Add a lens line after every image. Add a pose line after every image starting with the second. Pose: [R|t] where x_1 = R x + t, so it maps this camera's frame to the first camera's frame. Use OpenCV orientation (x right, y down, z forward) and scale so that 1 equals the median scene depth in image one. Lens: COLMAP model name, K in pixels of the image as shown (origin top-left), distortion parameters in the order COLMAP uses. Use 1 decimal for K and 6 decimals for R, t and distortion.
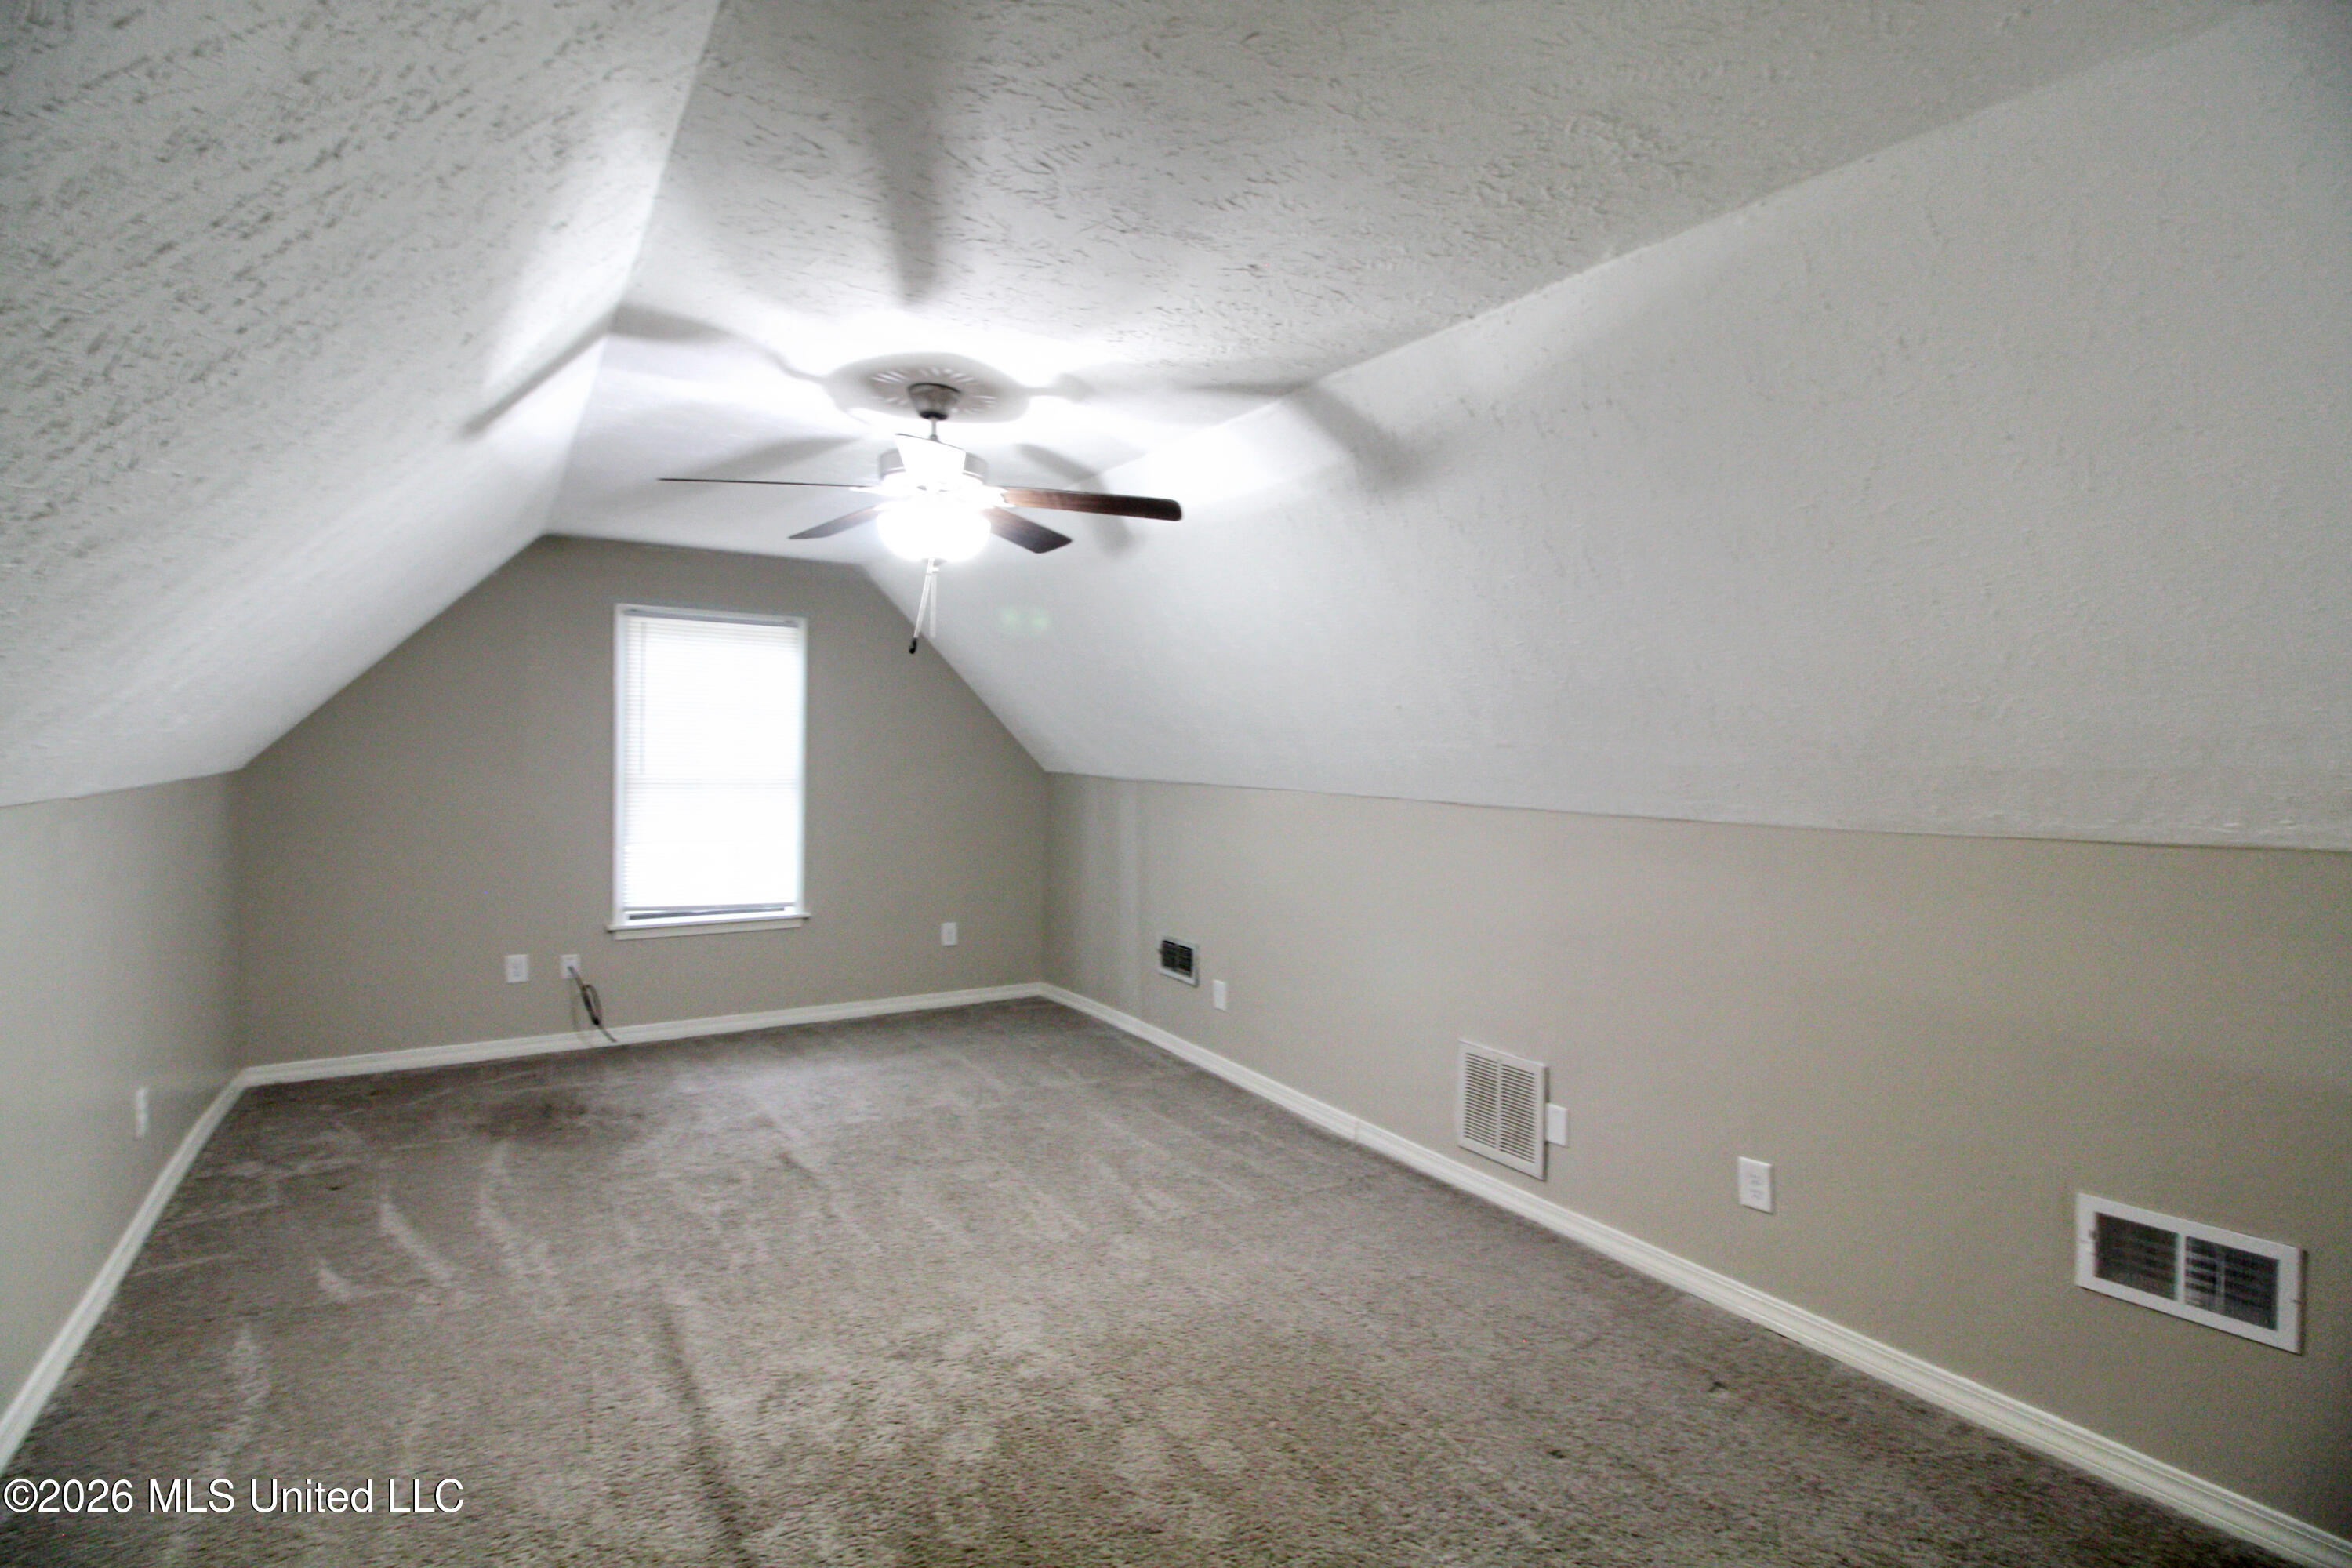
lens RADIAL K [[1102.7, 0, 1183.1], [0, 1102.7, 754.5], [0, 0, 1]] dist [0.000382, -0.008886]
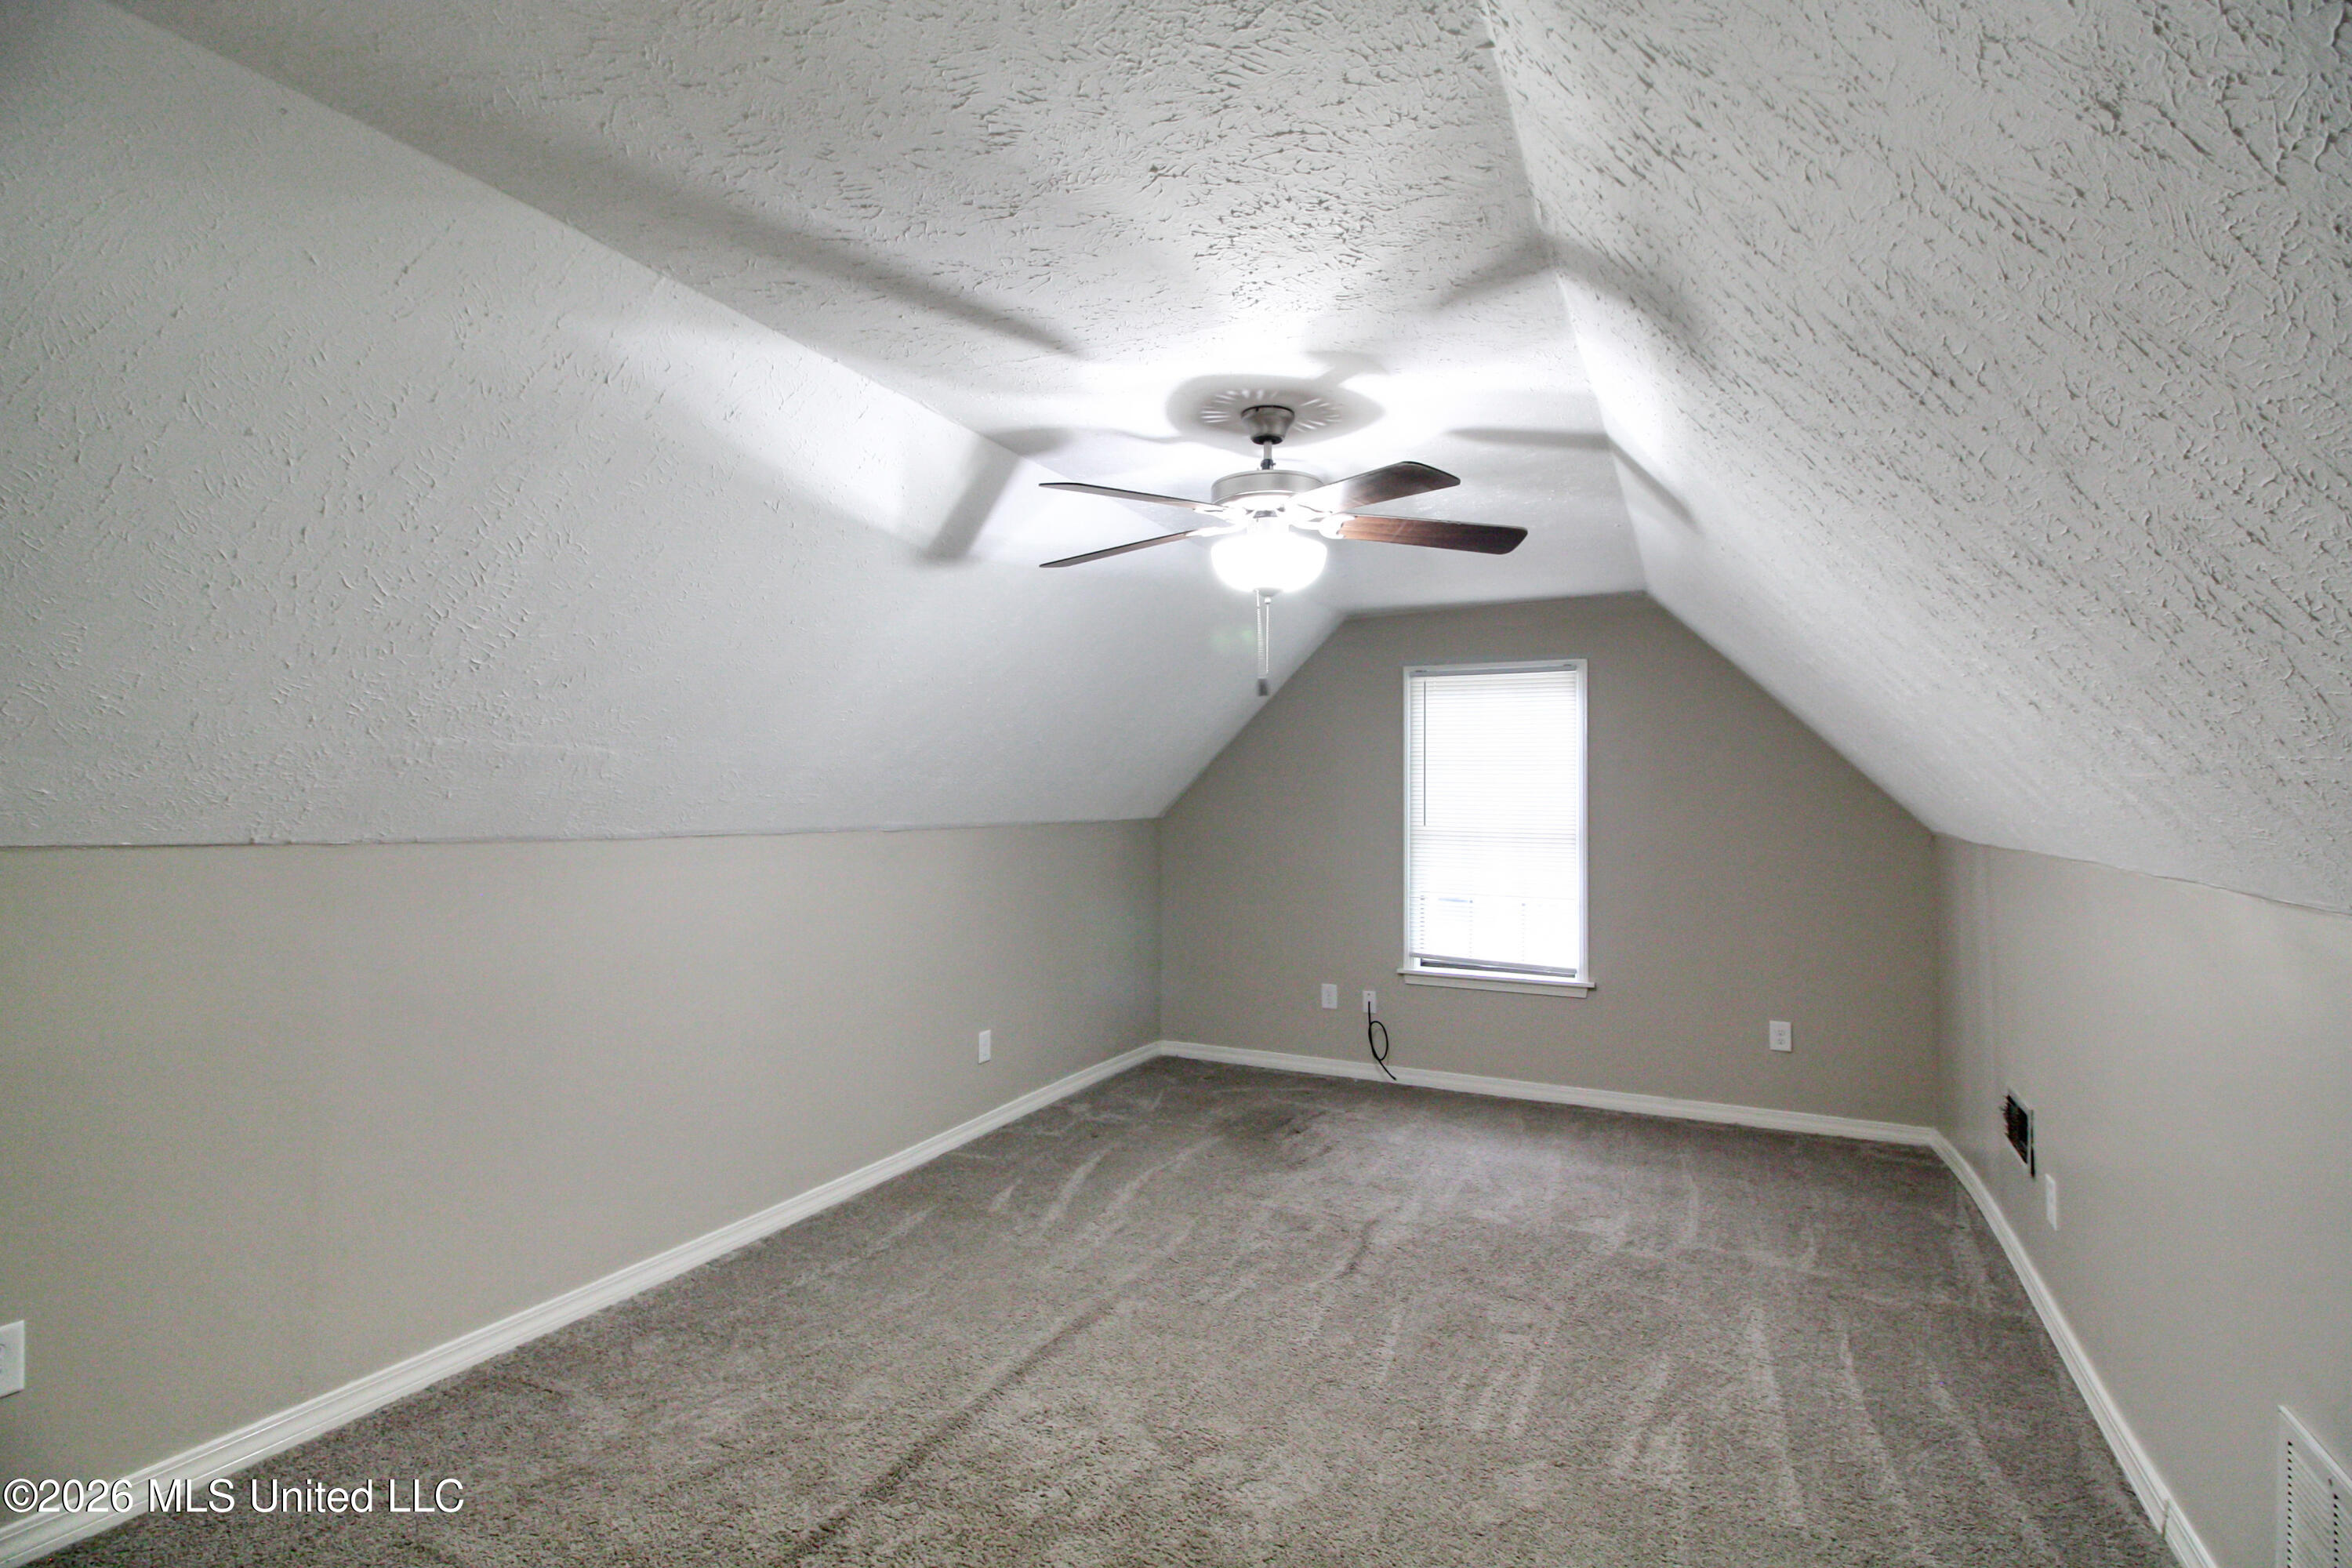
lens RADIAL K [[1127.6, 0, 1224.8], [0, 1127.6, 741.9], [0, 0, 1]] dist [0.000905, -0.011345]
pose [[0.520682, -0.054288, -0.852023, 0.424808], [-0.001418, 0.997920, -0.064451, 0.009210], [0.853750, 0.034767, 0.519522, 0.362620]]
